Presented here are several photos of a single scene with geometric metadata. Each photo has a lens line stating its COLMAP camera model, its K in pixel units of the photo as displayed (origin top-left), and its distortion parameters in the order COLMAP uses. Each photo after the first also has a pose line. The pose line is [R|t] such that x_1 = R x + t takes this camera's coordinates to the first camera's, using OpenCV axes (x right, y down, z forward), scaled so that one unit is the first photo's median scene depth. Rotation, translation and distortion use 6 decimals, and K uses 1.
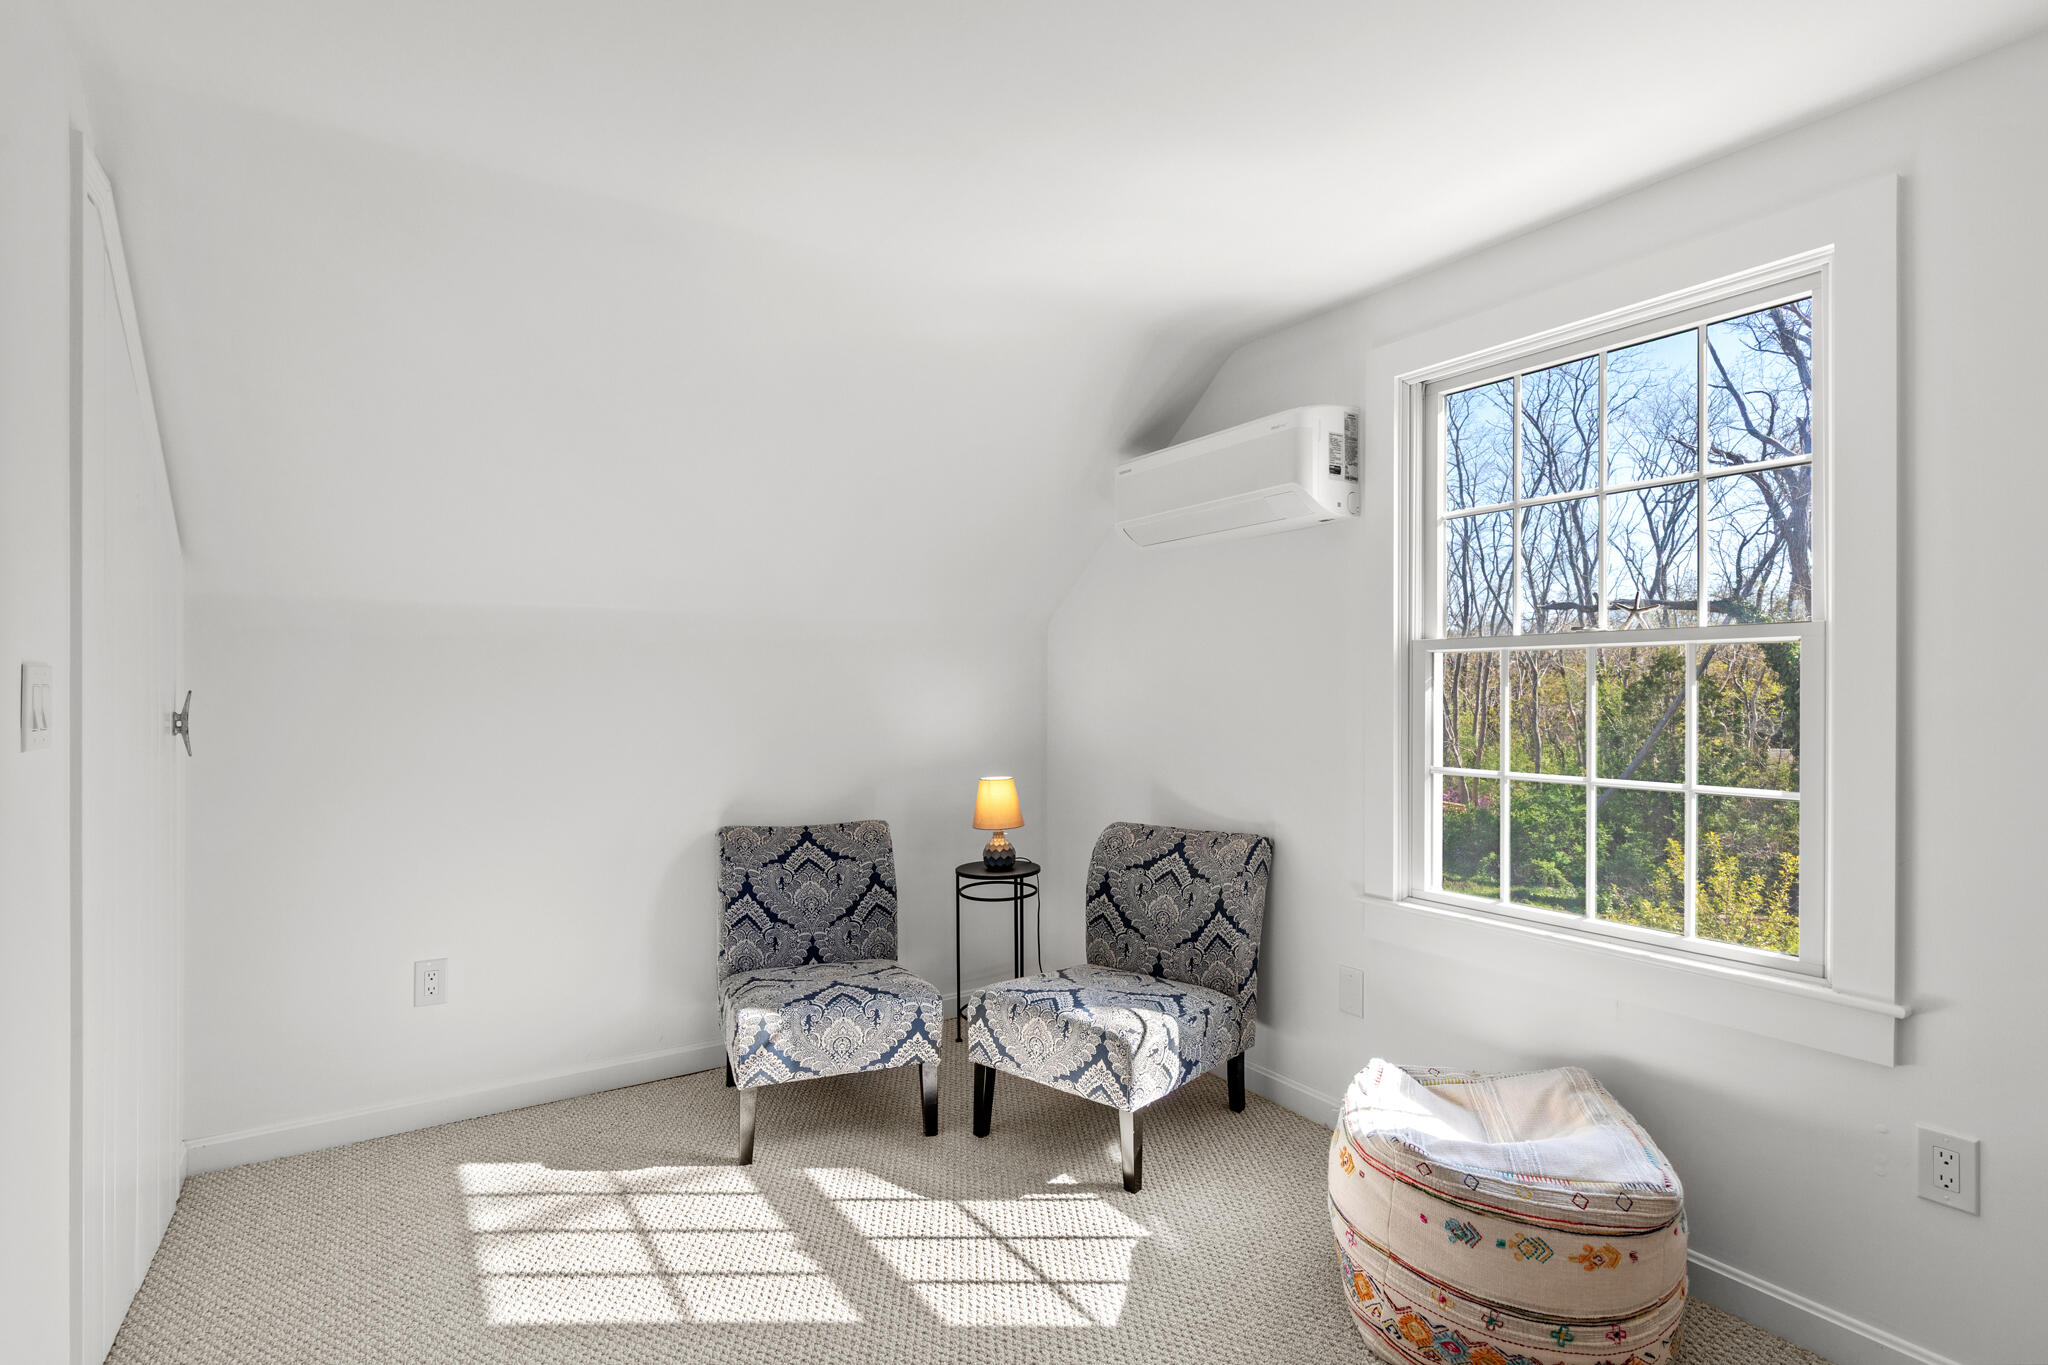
lens RADIAL K [[1024.9, 0, 1028.8], [0, 1024.9, 690.9], [0, 0, 1]] dist [0.002680, 0.000666]
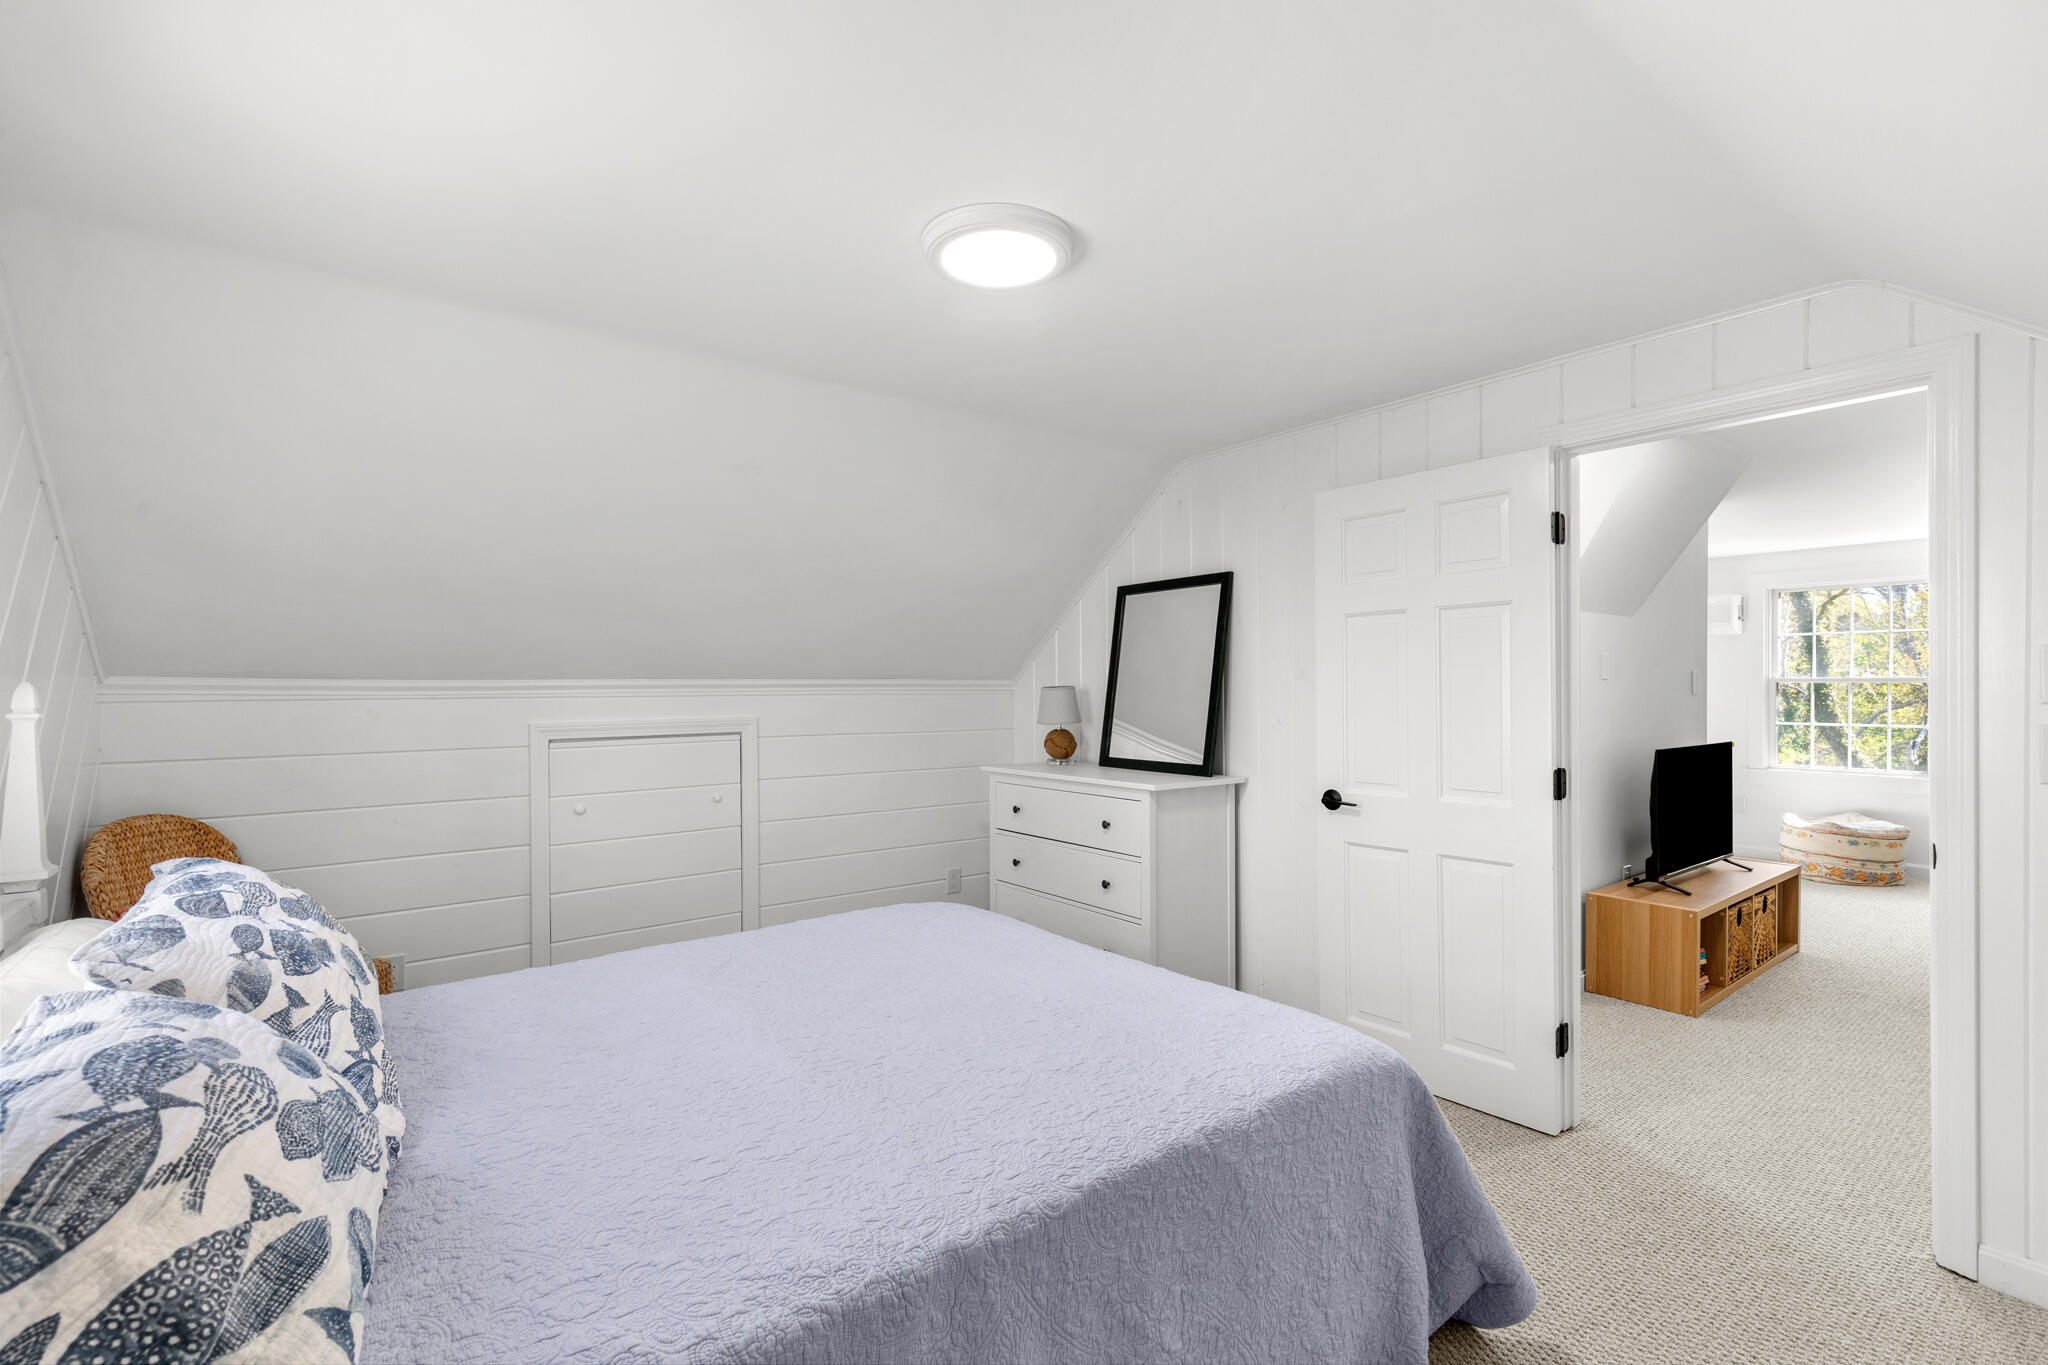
lens RADIAL K [[930.5, 0, 1021.0], [0, 930.5, 688.2], [0, 0, 1]] dist [0.007076, -0.001019]
pose [[0.996315, -0.006144, 0.085553, -2.831077], [0.005863, 0.999977, 0.003542, -0.061859], [-0.085573, -0.003028, 0.996327, -2.089724]]
